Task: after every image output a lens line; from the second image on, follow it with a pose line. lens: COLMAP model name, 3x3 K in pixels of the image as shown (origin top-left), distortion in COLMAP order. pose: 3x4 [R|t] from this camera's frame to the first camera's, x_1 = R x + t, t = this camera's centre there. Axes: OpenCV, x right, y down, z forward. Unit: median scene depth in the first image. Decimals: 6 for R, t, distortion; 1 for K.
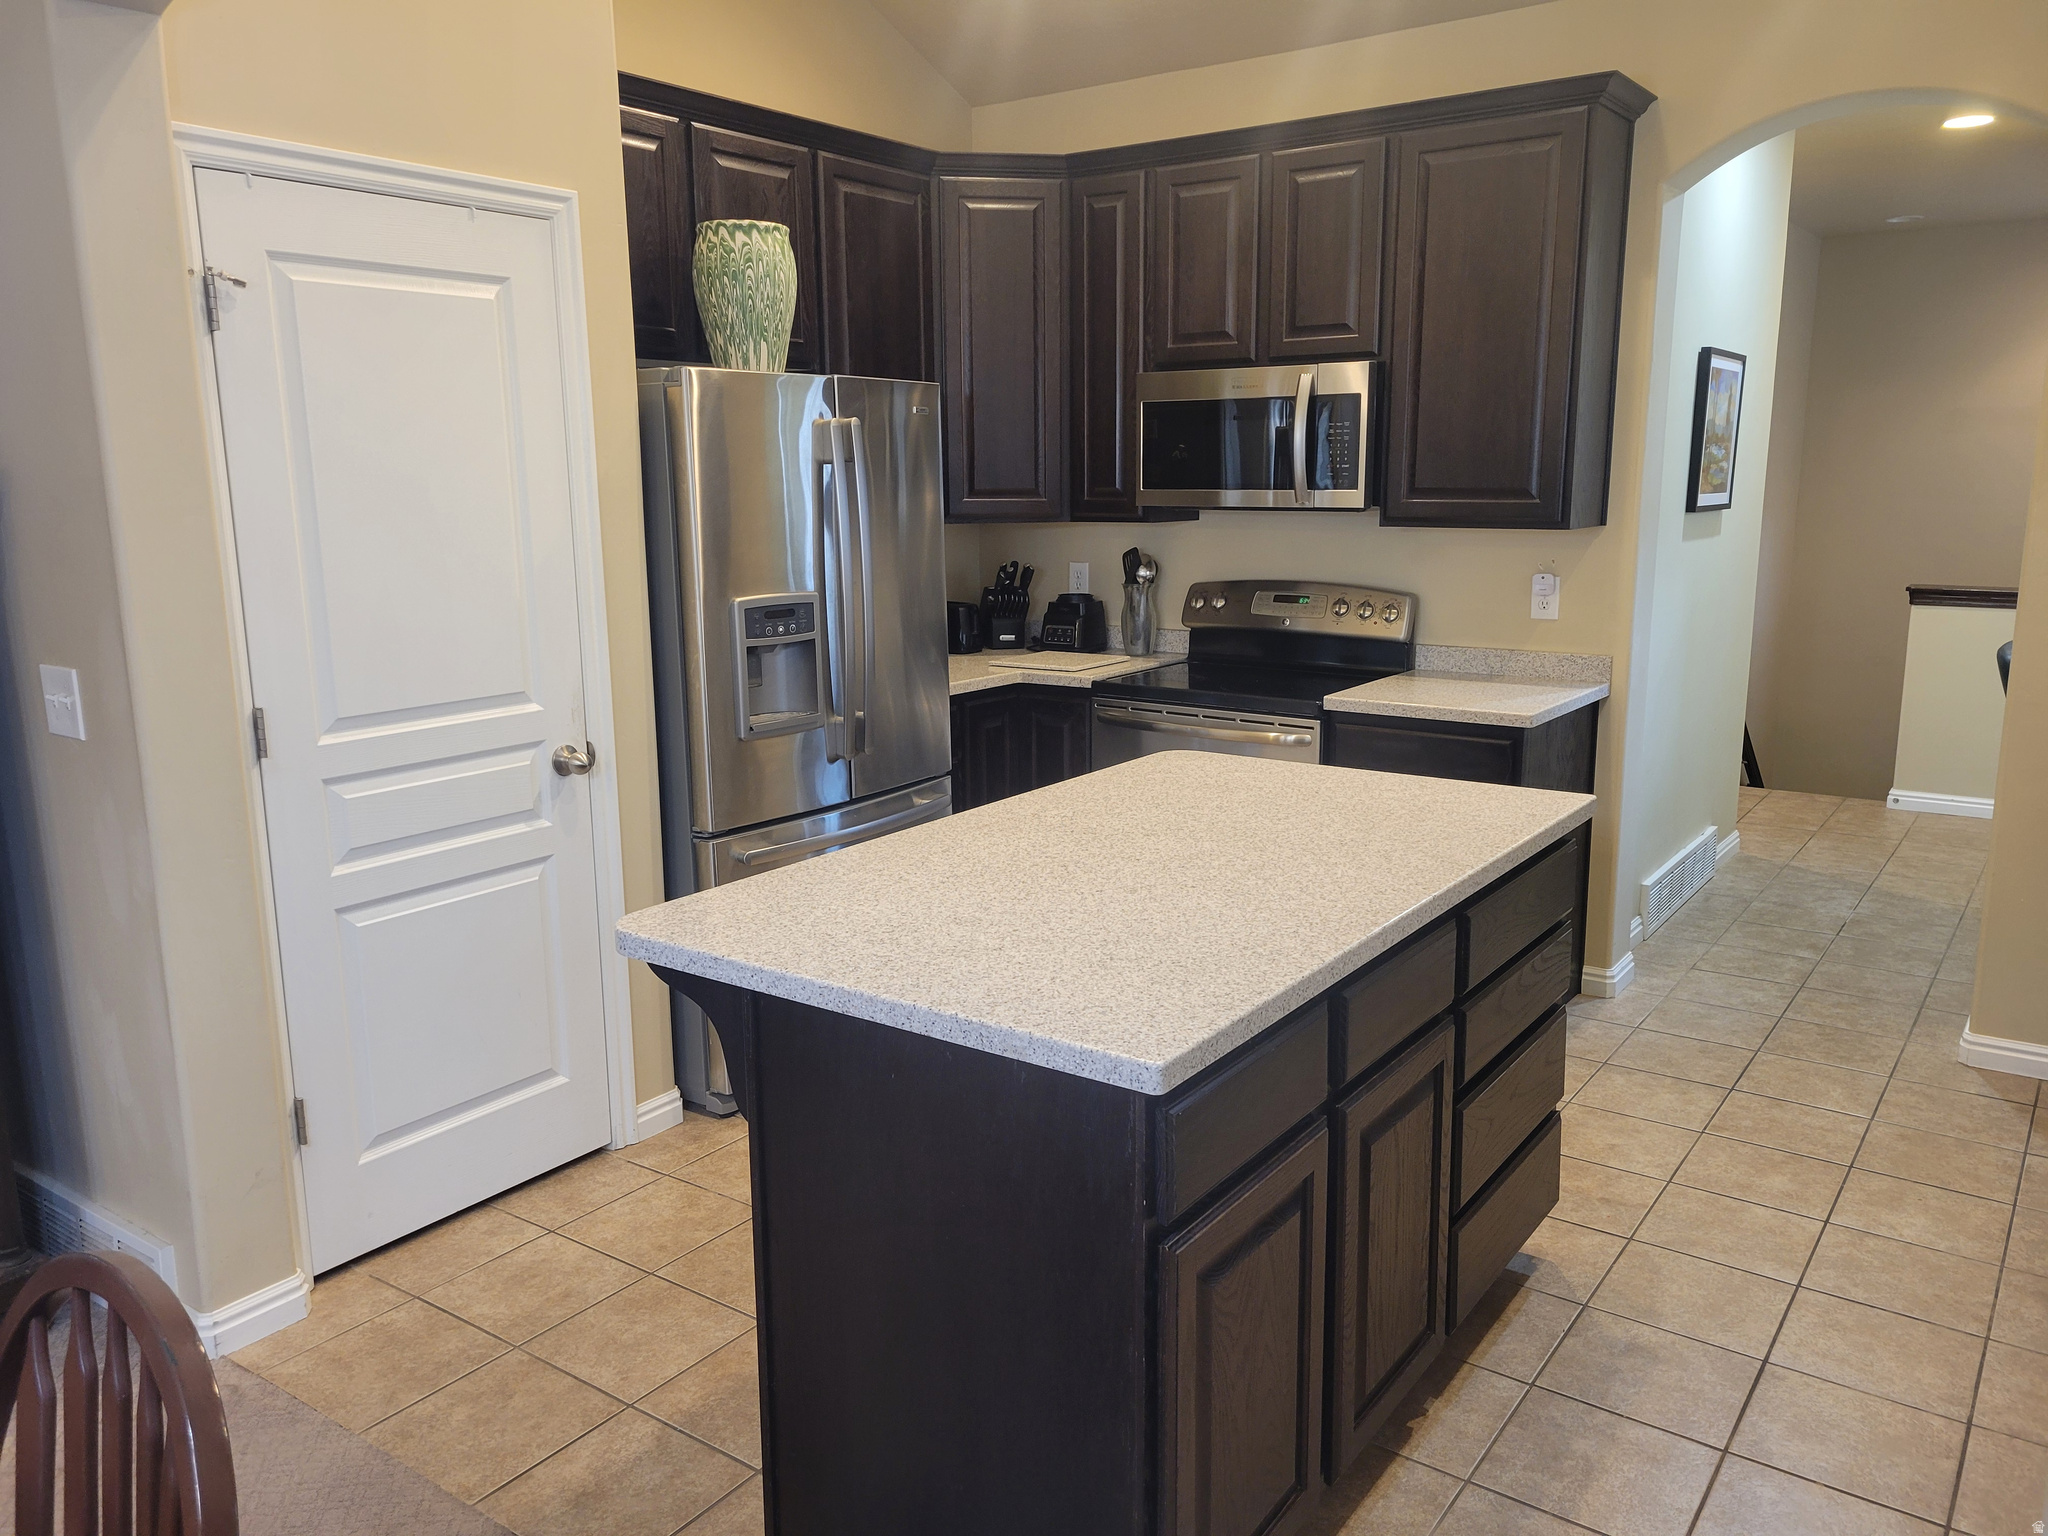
lens RADIAL K [[1539.5, 0, 1027.9], [0, 1539.5, 769.6], [0, 0, 1]] dist [0.056284, -0.017903]
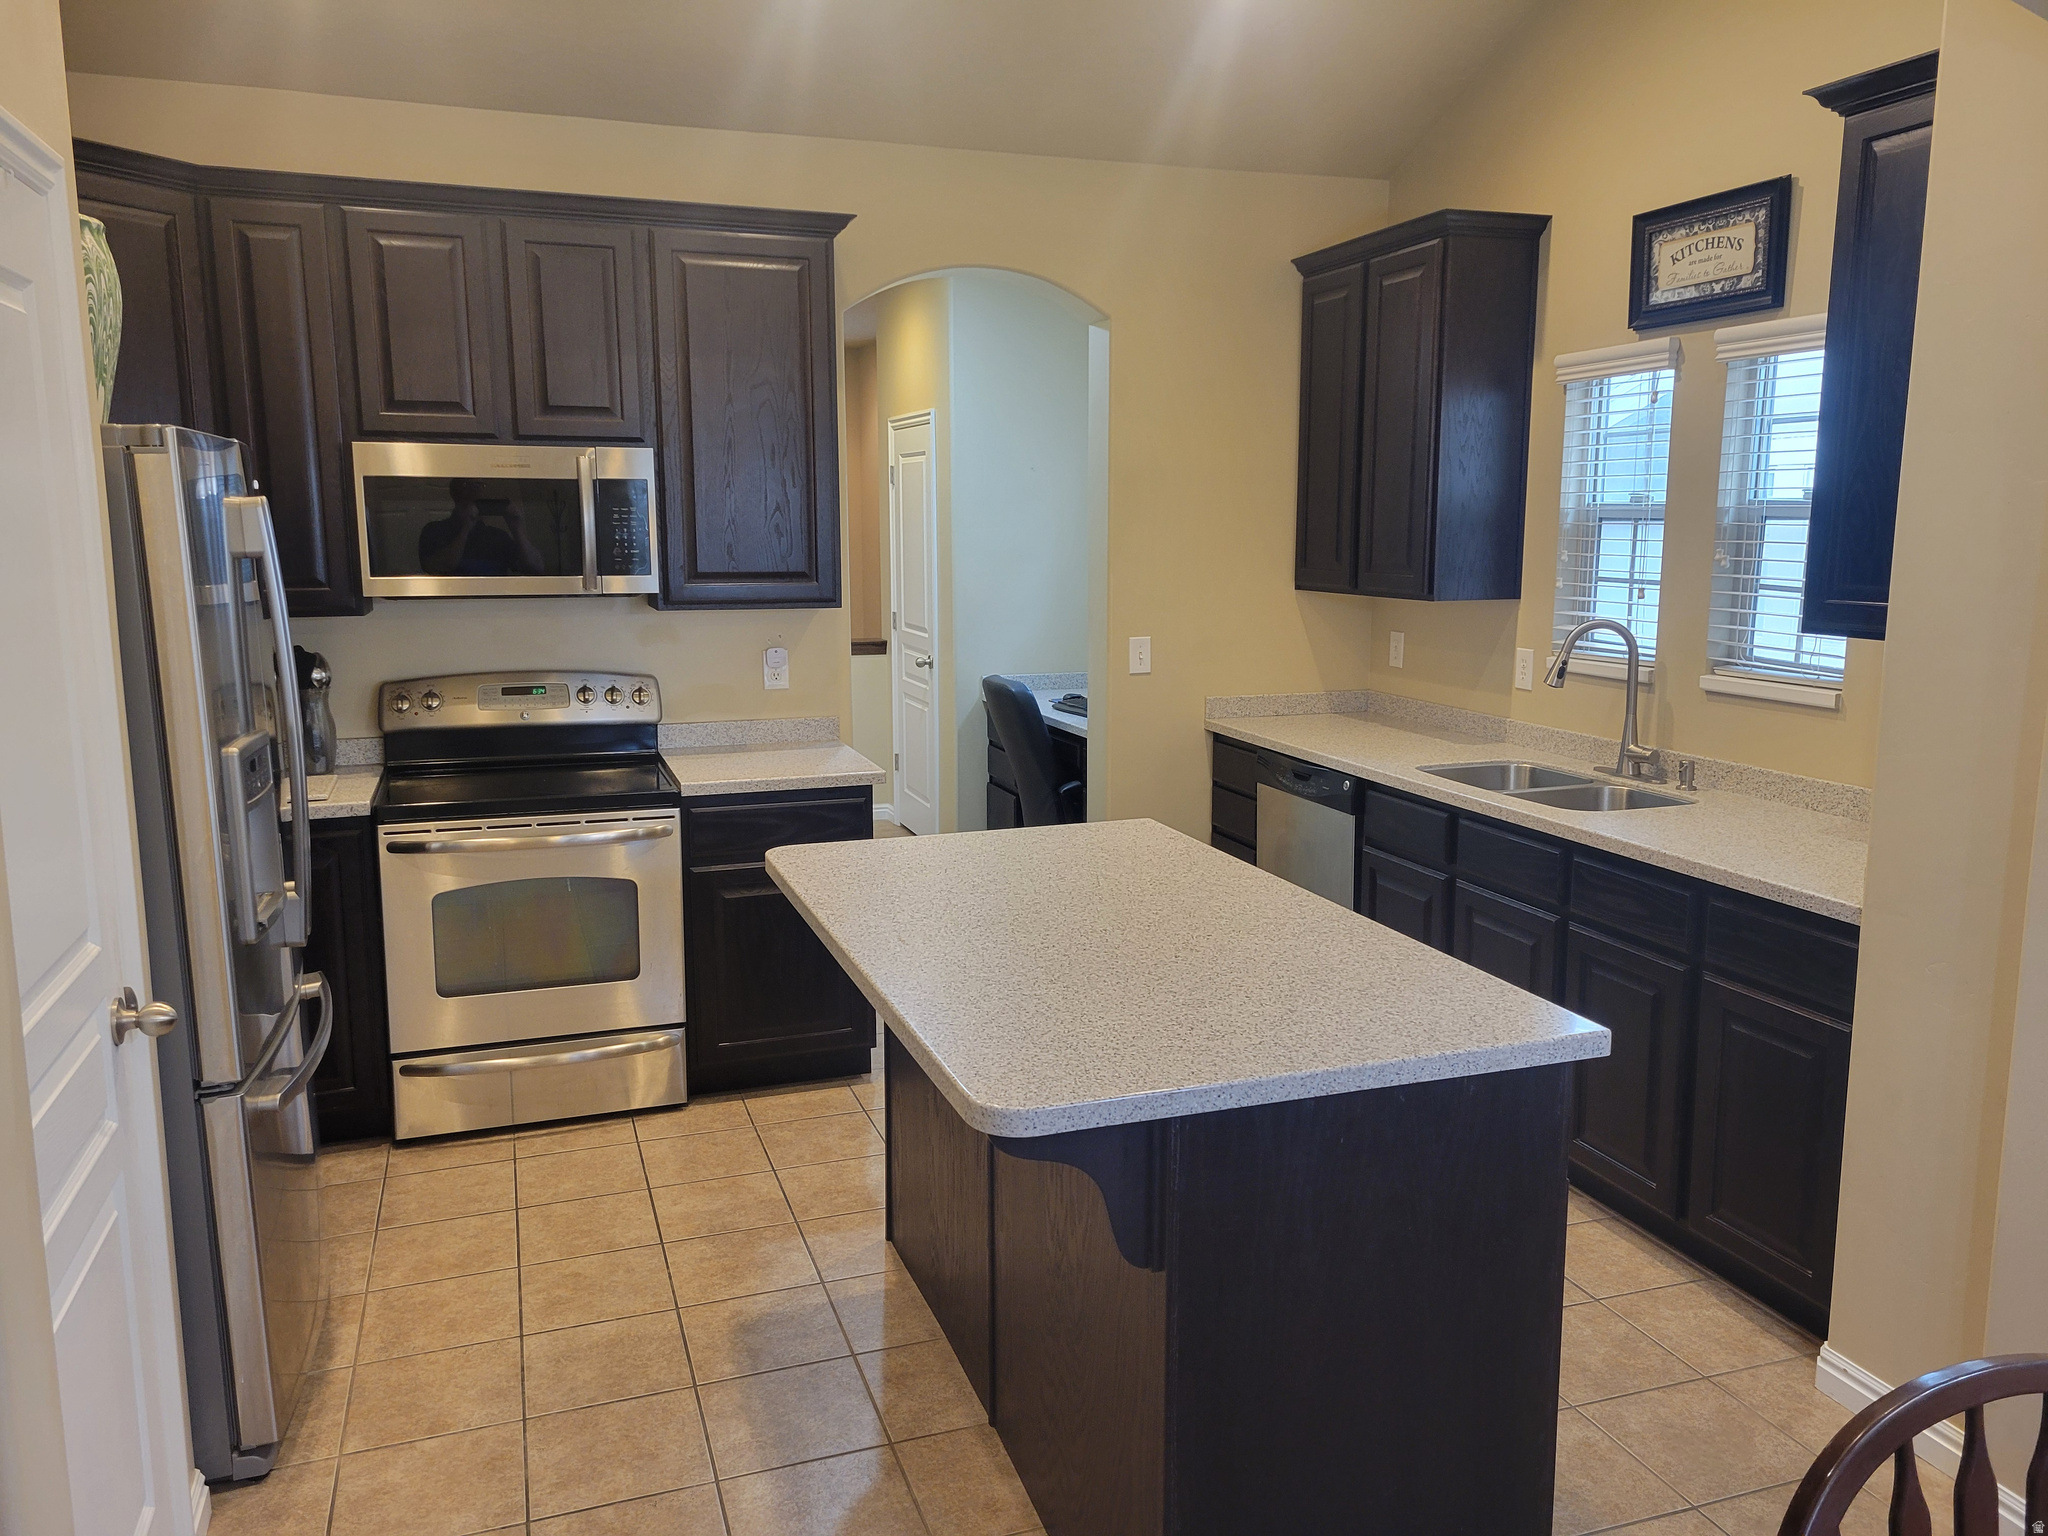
lens RADIAL K [[1539.5, 0, 1031.2], [0, 1539.5, 769.8], [0, 0, 1]] dist [0.056284, -0.017903]
pose [[0.573497, -0.126603, 0.809366, -0.466936], [0.158642, 0.986447, 0.041893, -0.059807], [-0.803700, 0.104374, 0.585809, 0.231474]]
